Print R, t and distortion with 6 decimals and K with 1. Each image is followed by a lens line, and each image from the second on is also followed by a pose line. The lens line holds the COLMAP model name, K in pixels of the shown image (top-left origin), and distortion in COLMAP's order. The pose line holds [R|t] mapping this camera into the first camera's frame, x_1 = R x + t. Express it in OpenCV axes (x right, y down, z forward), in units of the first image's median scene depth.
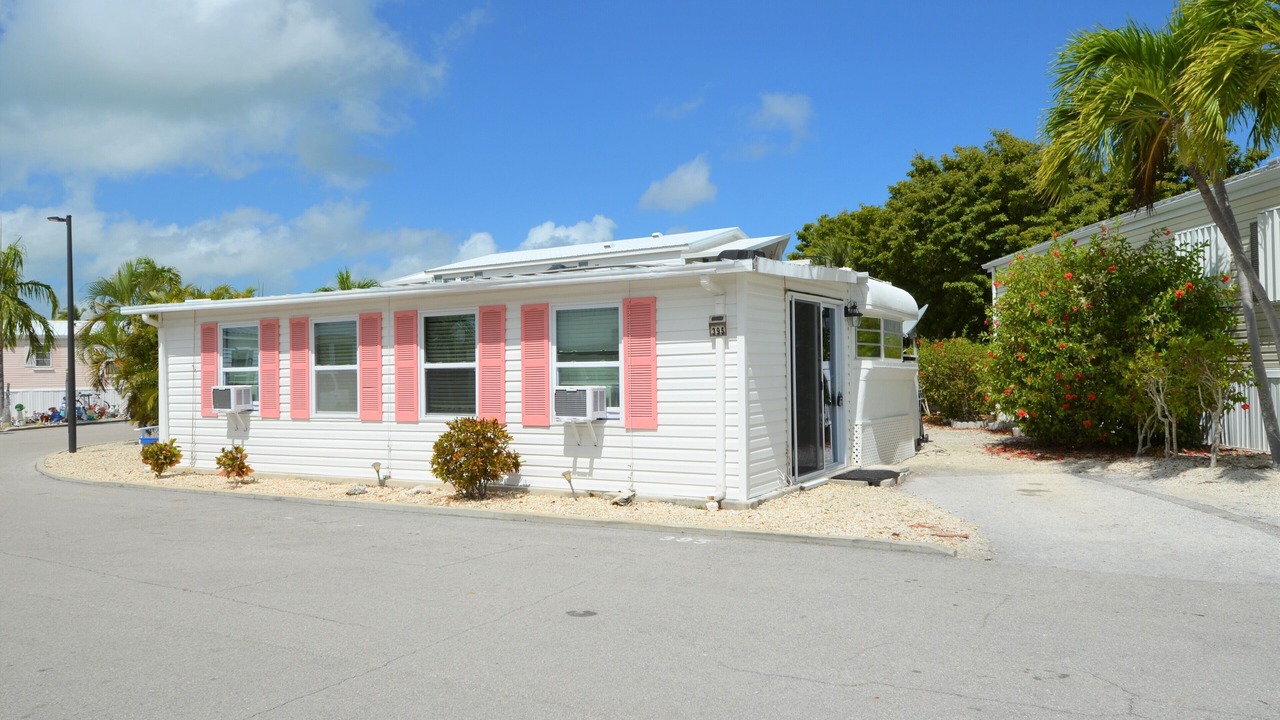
lens RADIAL K [[621.5, 0, 640.0], [0, 621.5, 360.0], [0, 0, 1]] dist [0.038579, 0.000042]
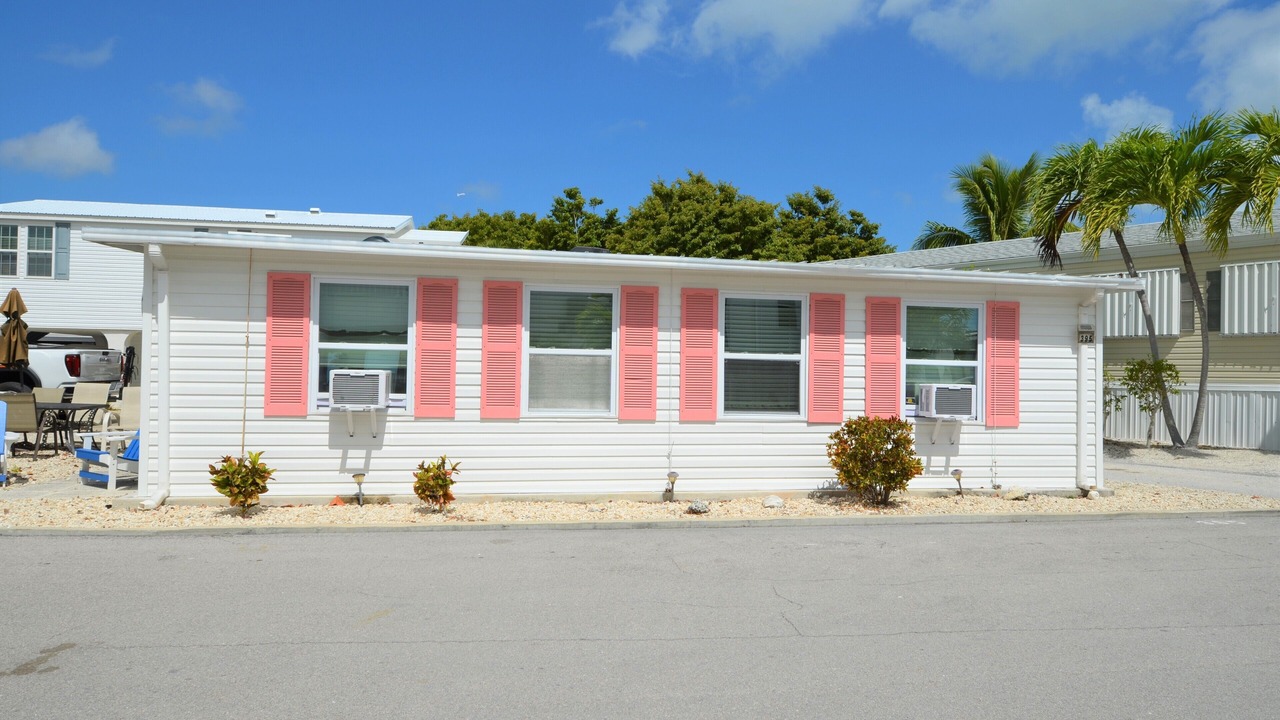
lens RADIAL K [[575.6, 0, 640.0], [0, 575.6, 360.0], [0, 0, 1]] dist [0.031248, -0.032507]
pose [[0.864528, 0.033667, 0.501456, -0.836607], [-0.043531, 0.999020, 0.007976, 0.014161], [-0.500696, -0.028724, 0.865146, 0.377372]]
